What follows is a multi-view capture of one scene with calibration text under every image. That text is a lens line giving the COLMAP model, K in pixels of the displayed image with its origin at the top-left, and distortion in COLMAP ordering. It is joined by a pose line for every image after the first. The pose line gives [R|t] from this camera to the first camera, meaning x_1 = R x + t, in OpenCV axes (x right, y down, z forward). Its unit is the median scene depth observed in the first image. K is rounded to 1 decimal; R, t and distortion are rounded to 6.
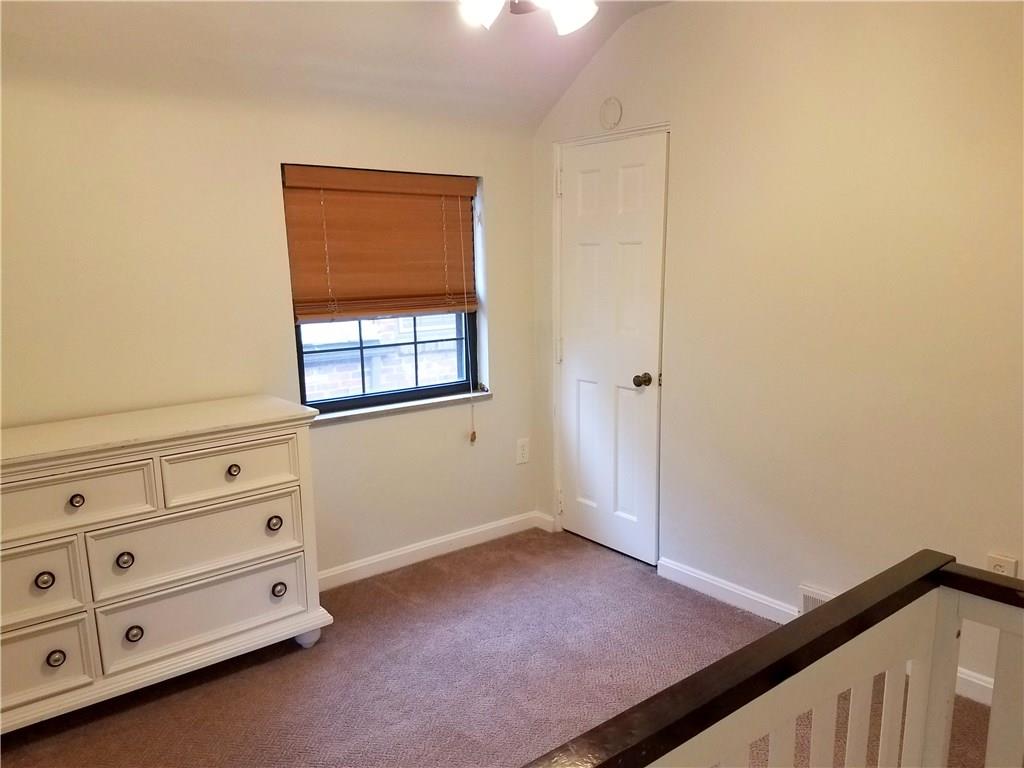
lens RADIAL K [[784.9, 0, 506.2], [0, 784.9, 416.6], [0, 0, 1]] dist [0.219316, -0.356077]
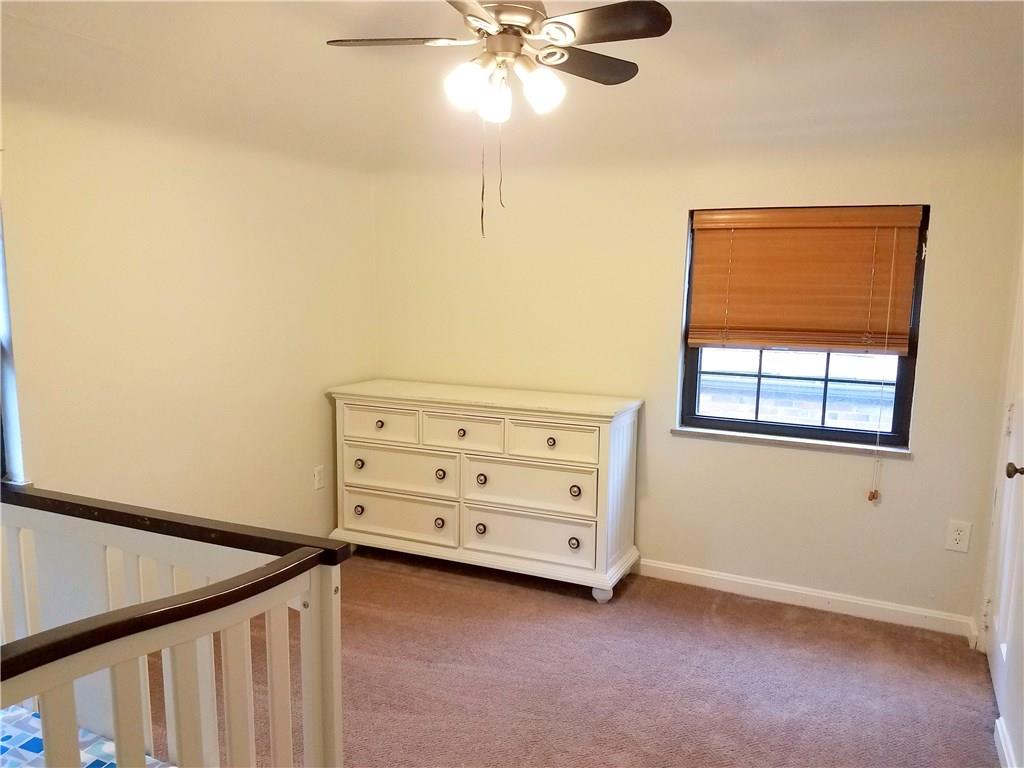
lens RADIAL K [[784.9, 0, 506.2], [0, 784.9, 416.6], [0, 0, 1]] dist [0.219316, -0.356077]
pose [[0.440691, 0.179038, -0.879623, 0.613445], [-0.210132, 0.973257, 0.092820, -0.063596], [0.872717, 0.143932, 0.466527, 0.230207]]
